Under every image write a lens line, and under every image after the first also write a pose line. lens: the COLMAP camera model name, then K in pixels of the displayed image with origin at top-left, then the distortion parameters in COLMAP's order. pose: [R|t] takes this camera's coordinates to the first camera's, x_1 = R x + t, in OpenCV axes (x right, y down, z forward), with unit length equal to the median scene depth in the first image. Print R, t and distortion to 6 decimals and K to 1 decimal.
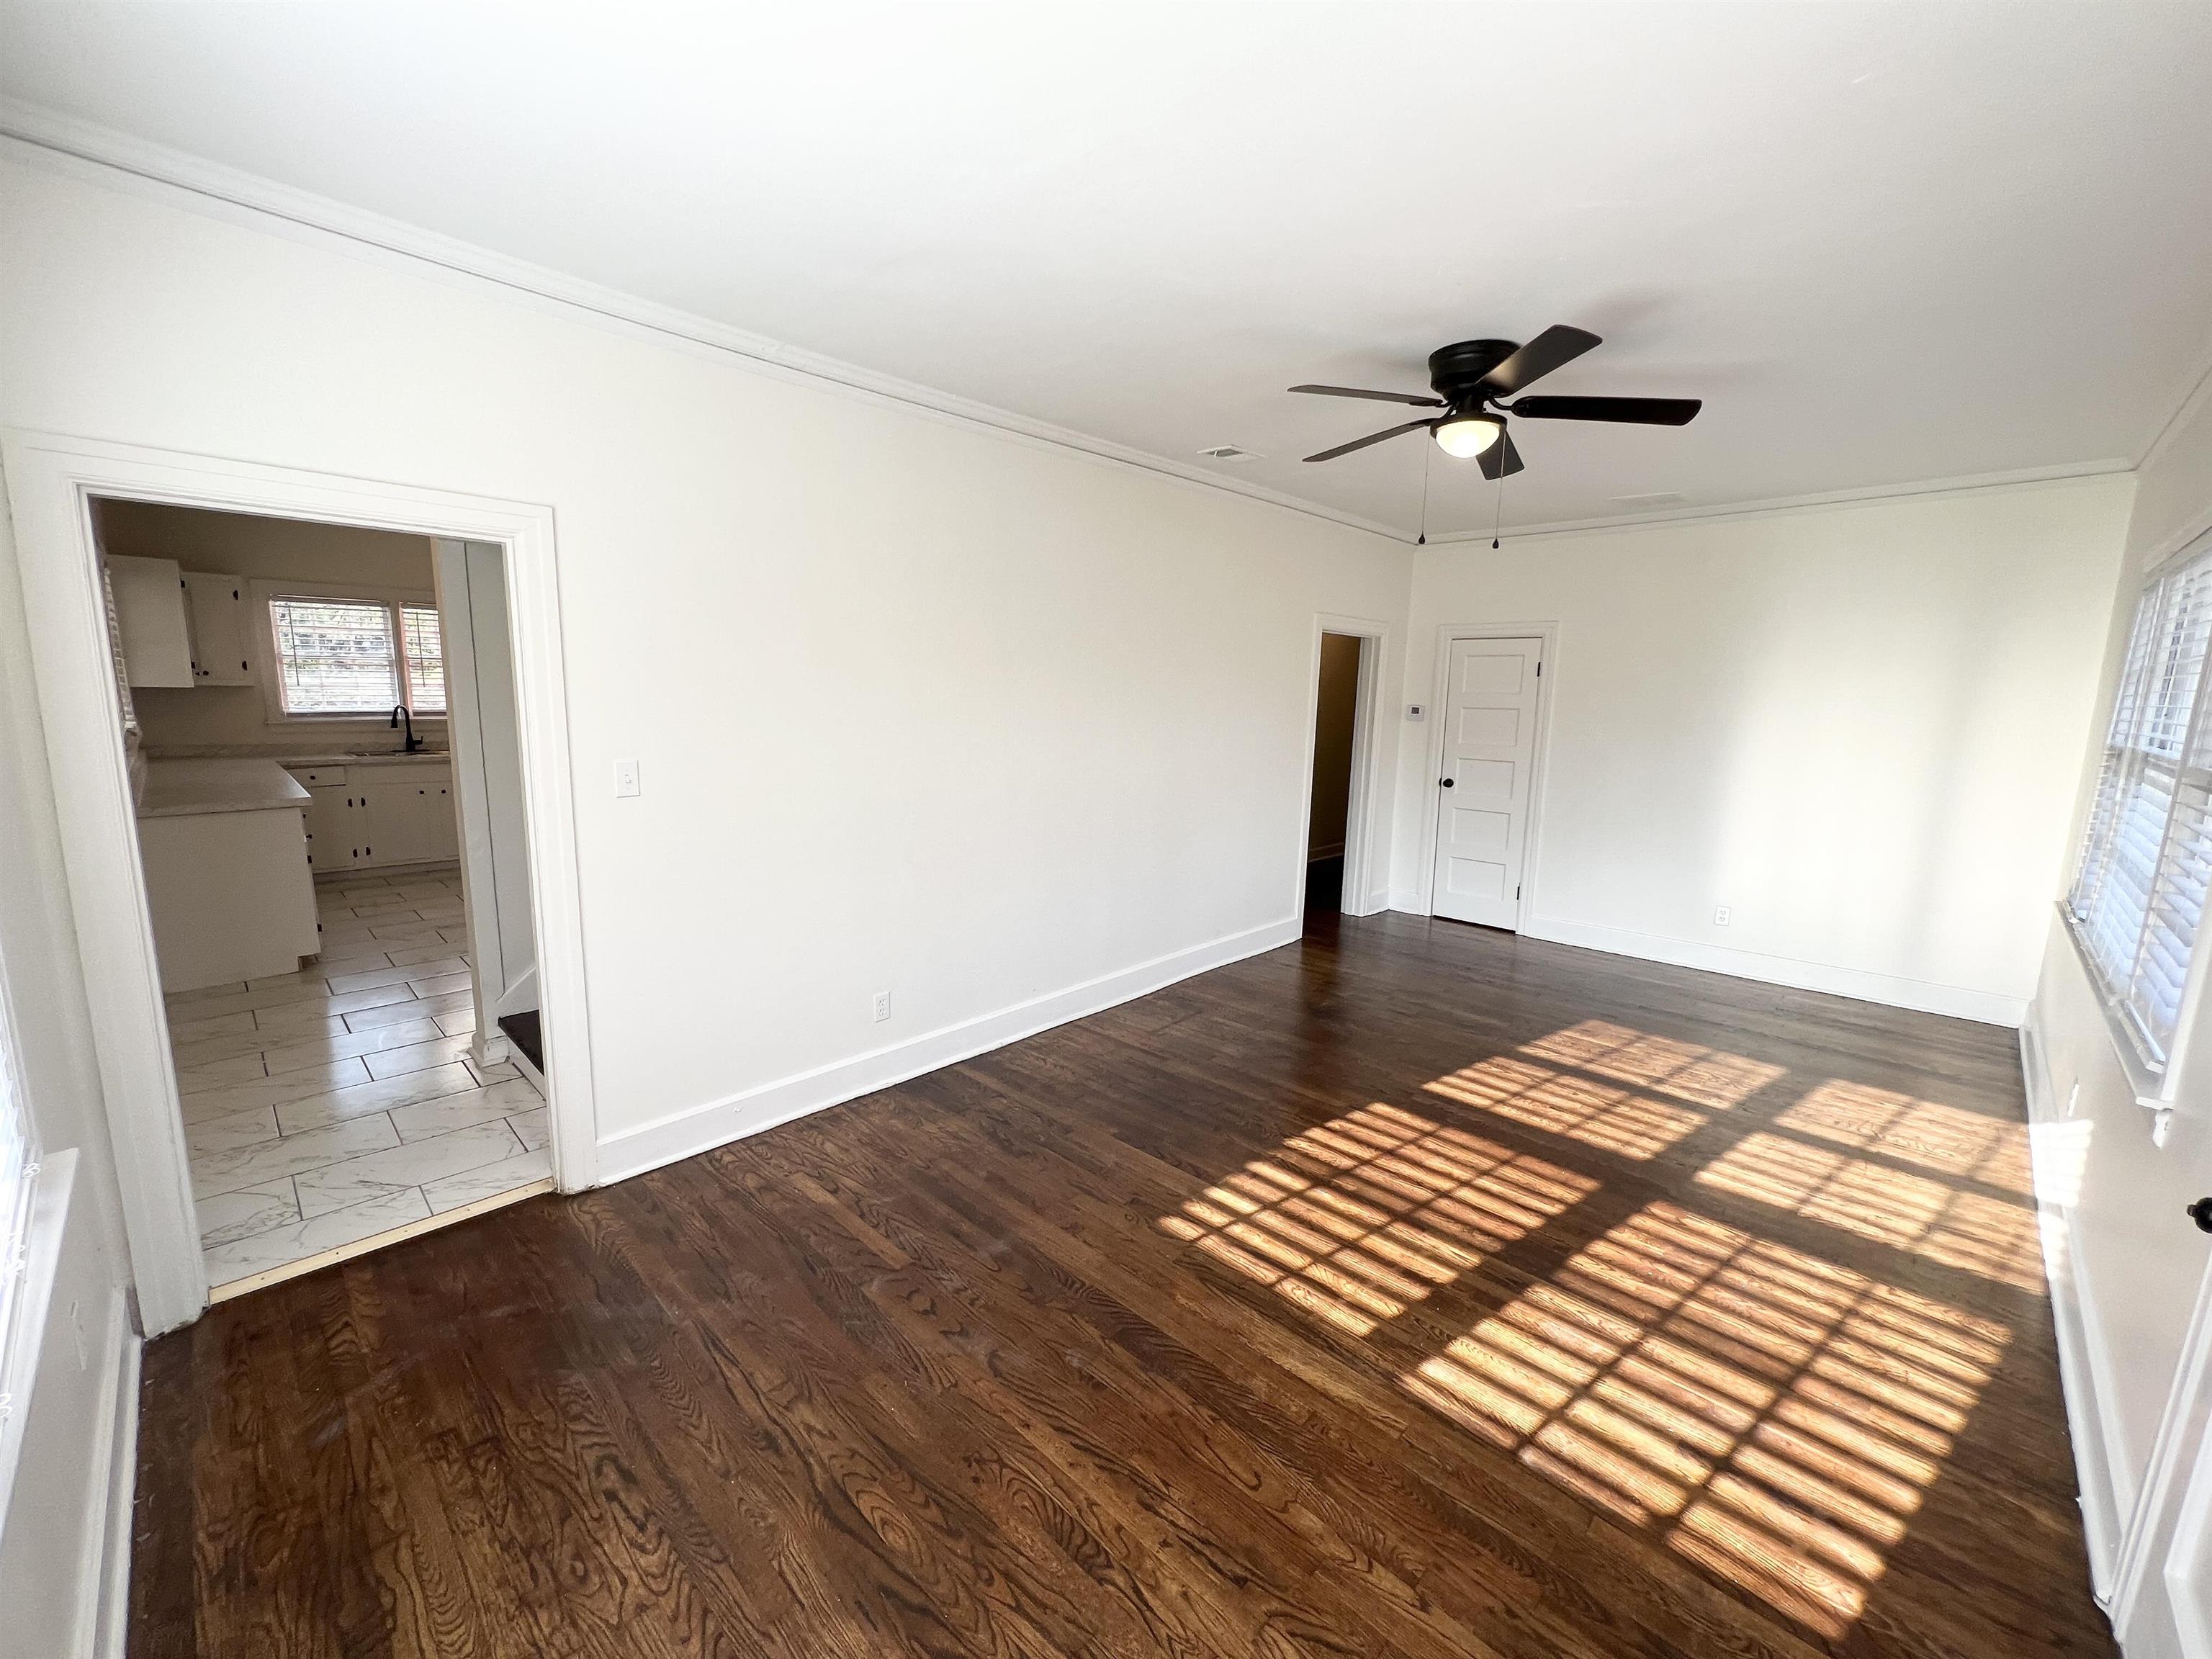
lens RADIAL K [[880.1, 0, 1103.0], [0, 880.1, 827.8], [0, 0, 1]] dist [-0.001019, 0.000016]
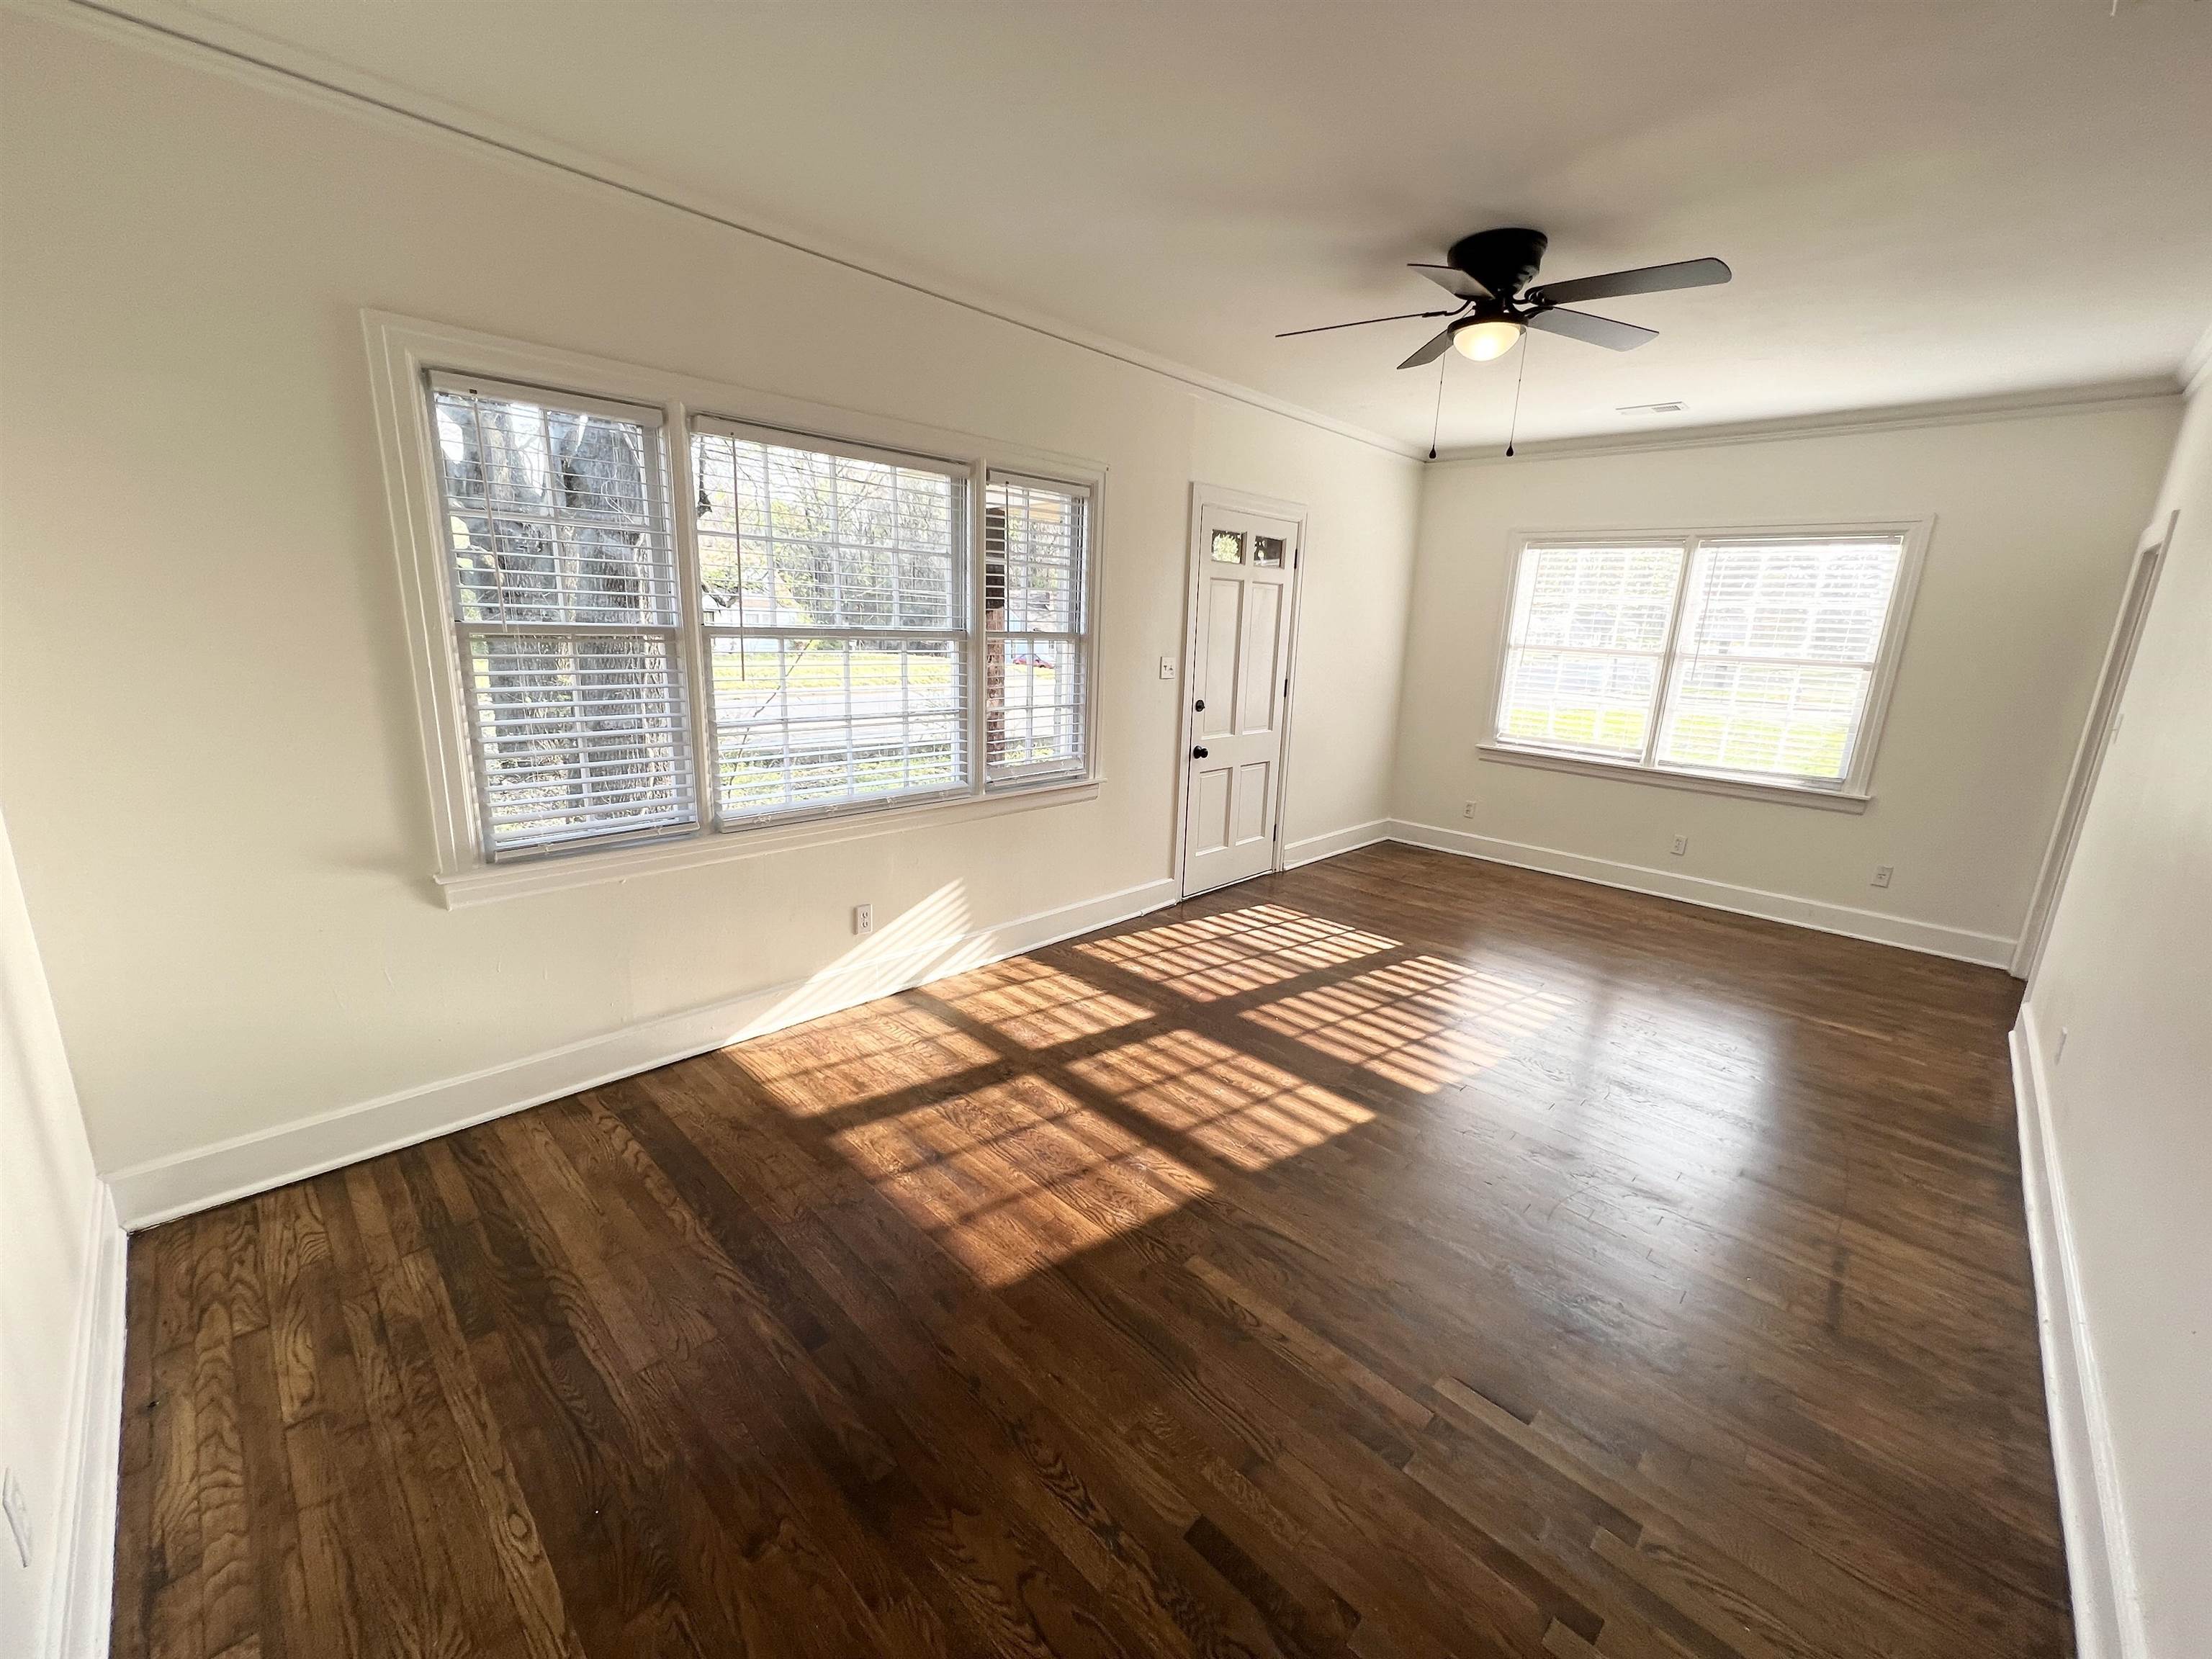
lens RADIAL K [[880.1, 0, 1103.0], [0, 880.1, 827.8], [0, 0, 1]] dist [-0.001019, 0.000016]
pose [[-0.998106, -0.059304, -0.016382, 0.840044], [-0.061000, 0.919132, 0.389199, -0.312686], [-0.008024, 0.389461, -0.921008, 2.154041]]
